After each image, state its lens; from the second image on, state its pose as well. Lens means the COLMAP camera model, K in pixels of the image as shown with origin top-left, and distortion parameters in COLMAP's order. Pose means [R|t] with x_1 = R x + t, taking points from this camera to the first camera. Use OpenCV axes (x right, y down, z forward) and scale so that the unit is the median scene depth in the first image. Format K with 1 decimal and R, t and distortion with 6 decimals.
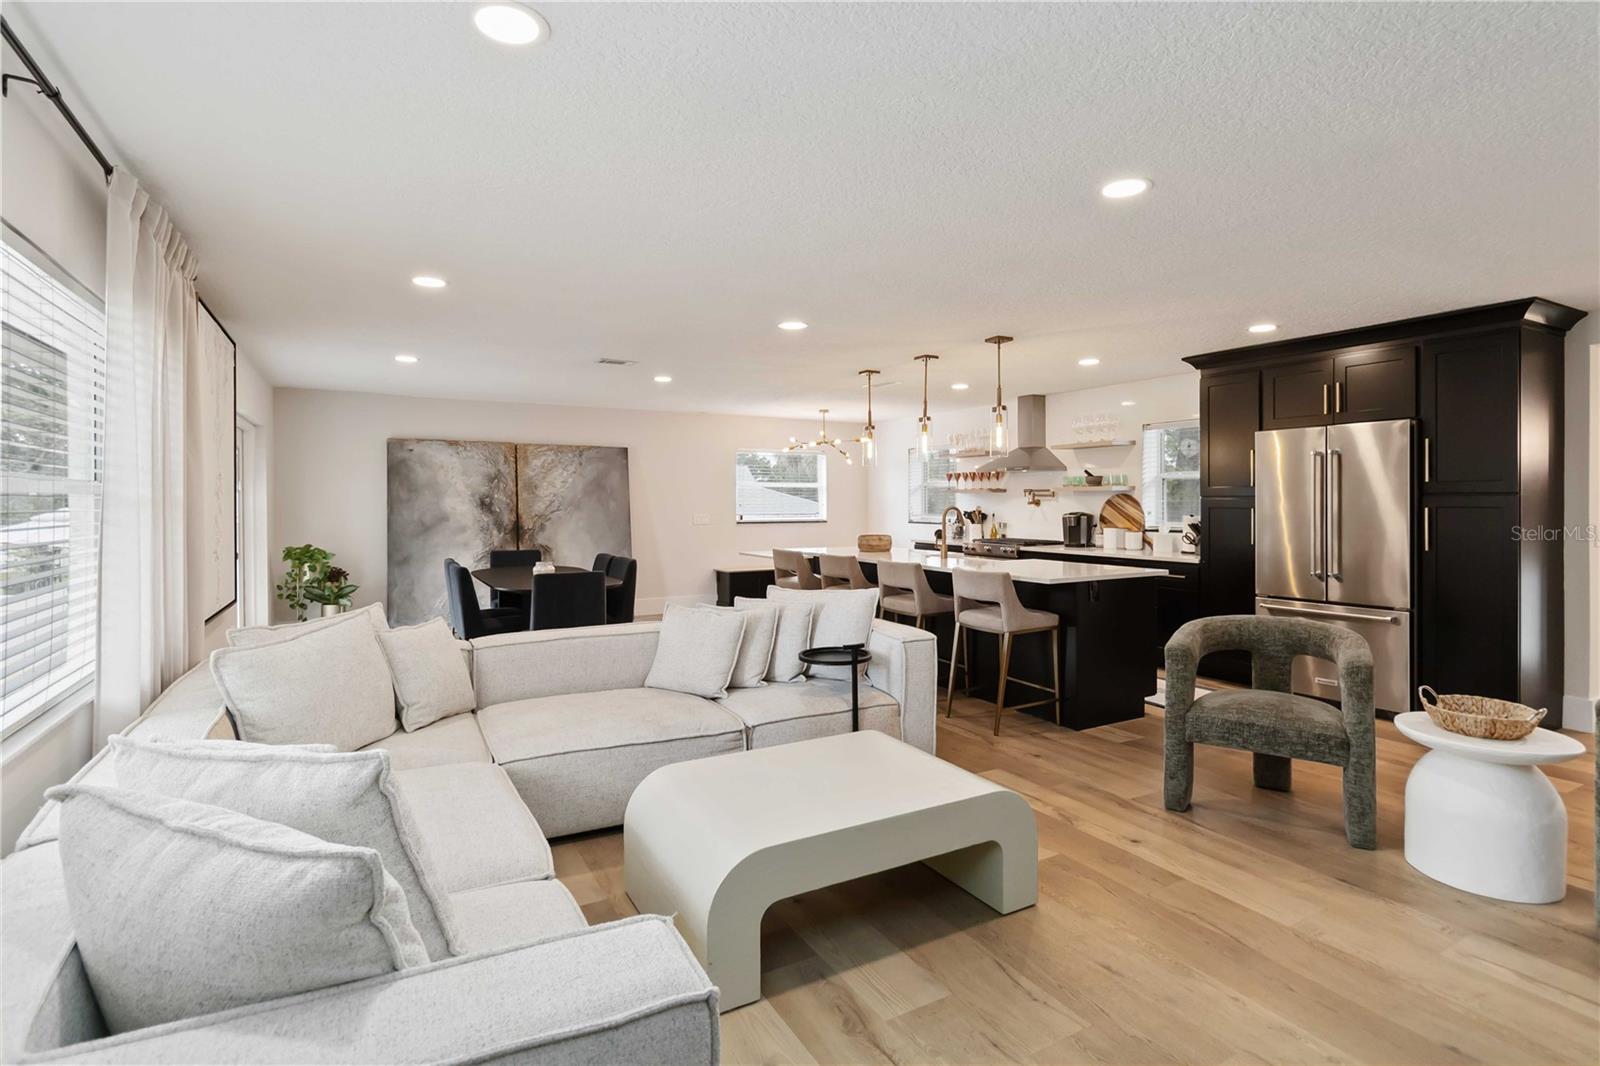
lens RADIAL K [[789.8, 0, 803.5], [0, 789.8, 506.3], [0, 0, 1]] dist [0.000475, -0.000493]
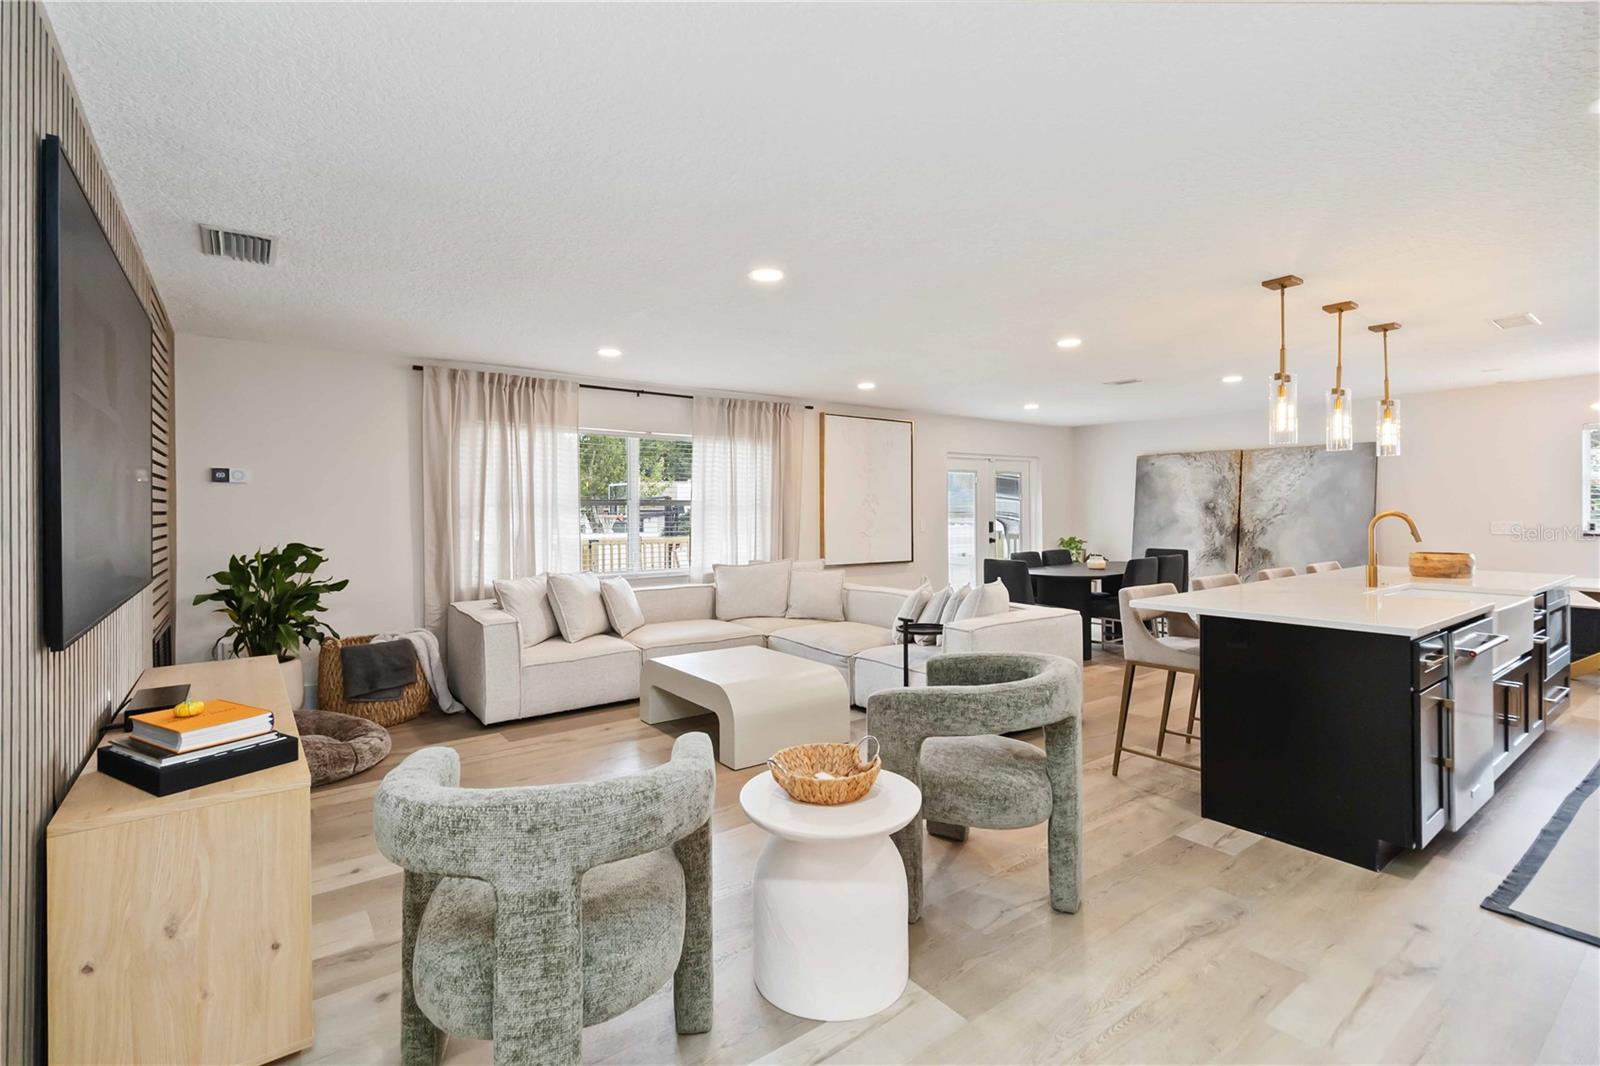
lens RADIAL K [[741.4, 0, 801.1], [0, 741.4, 511.7], [0, 0, 1]] dist [0.005049, 0.000438]
pose [[0.135033, 0.002985, -0.990837, 0.557926], [0.001280, 0.999994, 0.003187, -0.001996], [0.990840, -0.001698, 0.135028, 0.306936]]
